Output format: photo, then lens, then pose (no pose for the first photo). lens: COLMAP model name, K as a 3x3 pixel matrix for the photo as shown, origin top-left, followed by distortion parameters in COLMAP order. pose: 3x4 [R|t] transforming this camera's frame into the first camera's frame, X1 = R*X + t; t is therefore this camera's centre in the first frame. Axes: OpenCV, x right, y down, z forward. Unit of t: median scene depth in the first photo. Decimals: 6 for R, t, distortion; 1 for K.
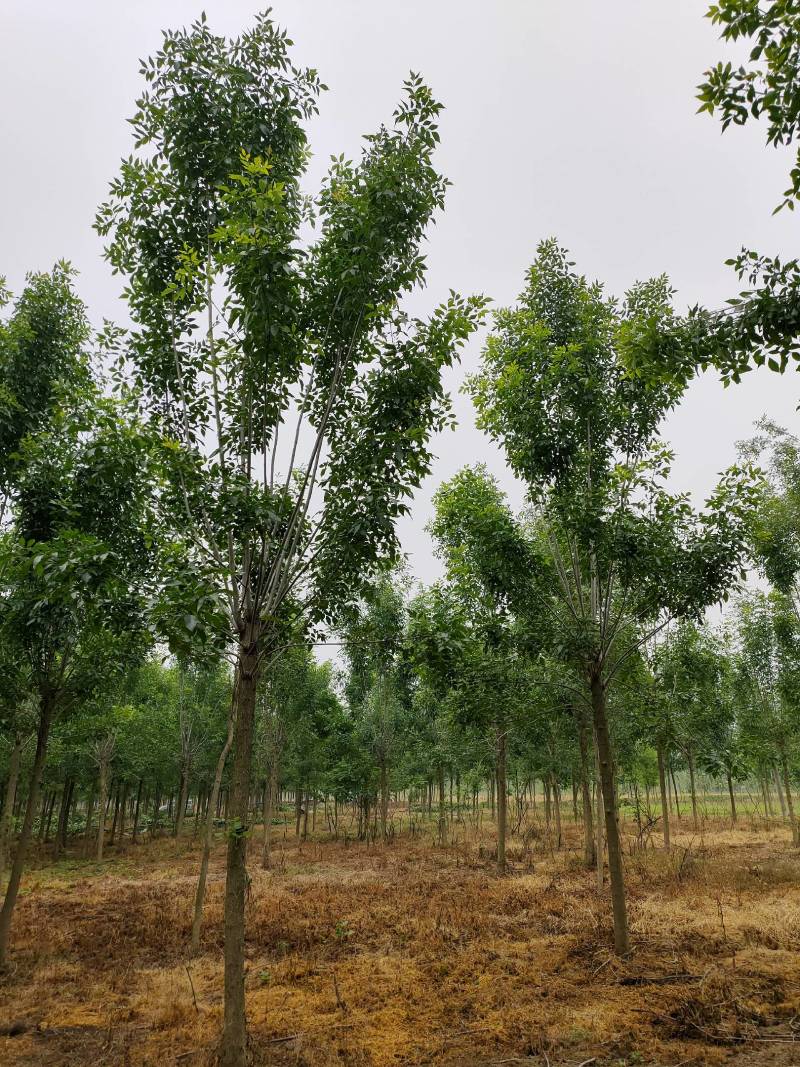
lens RADIAL K [[764.4, 0, 400.0], [0, 764.4, 533.5], [0, 0, 1]] dist [-0.000323, 0.000943]
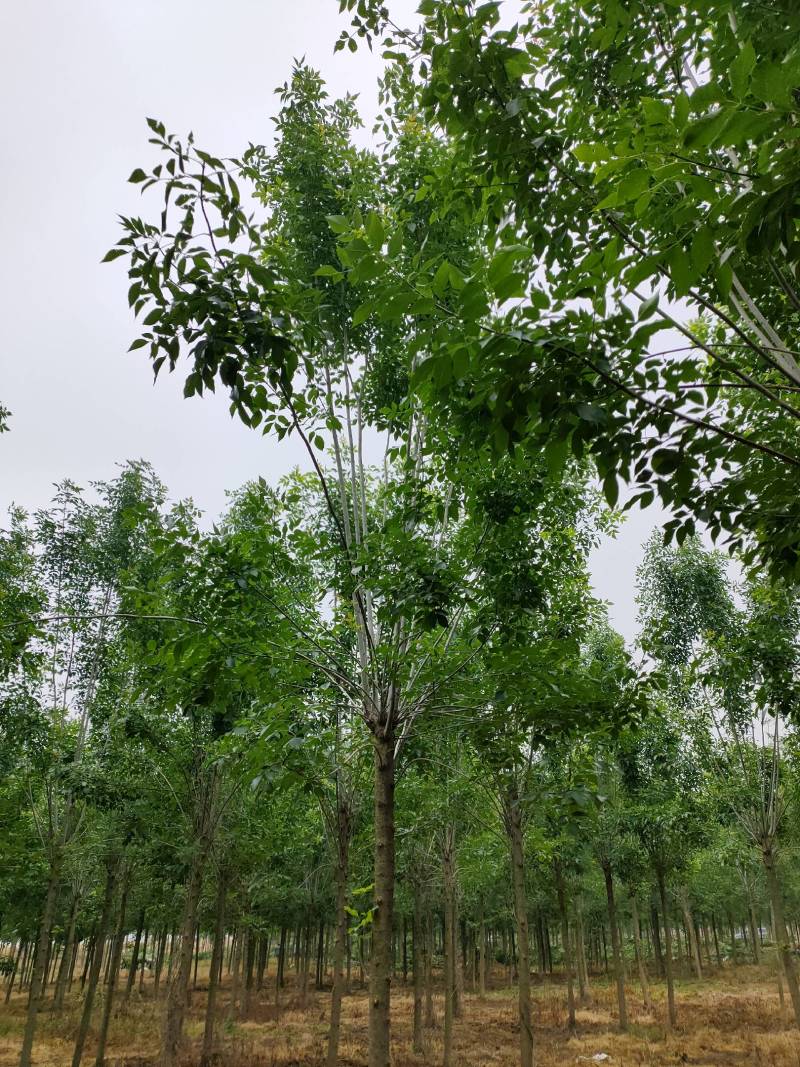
lens RADIAL K [[764.4, 0, 400.0], [0, 764.4, 533.5], [0, 0, 1]] dist [-0.000323, 0.000943]
pose [[0.793106, -0.267878, -0.547015, 0.137734], [0.188872, 0.961987, -0.197252, -0.167852], [0.579060, 0.053126, 0.813552, -0.472328]]
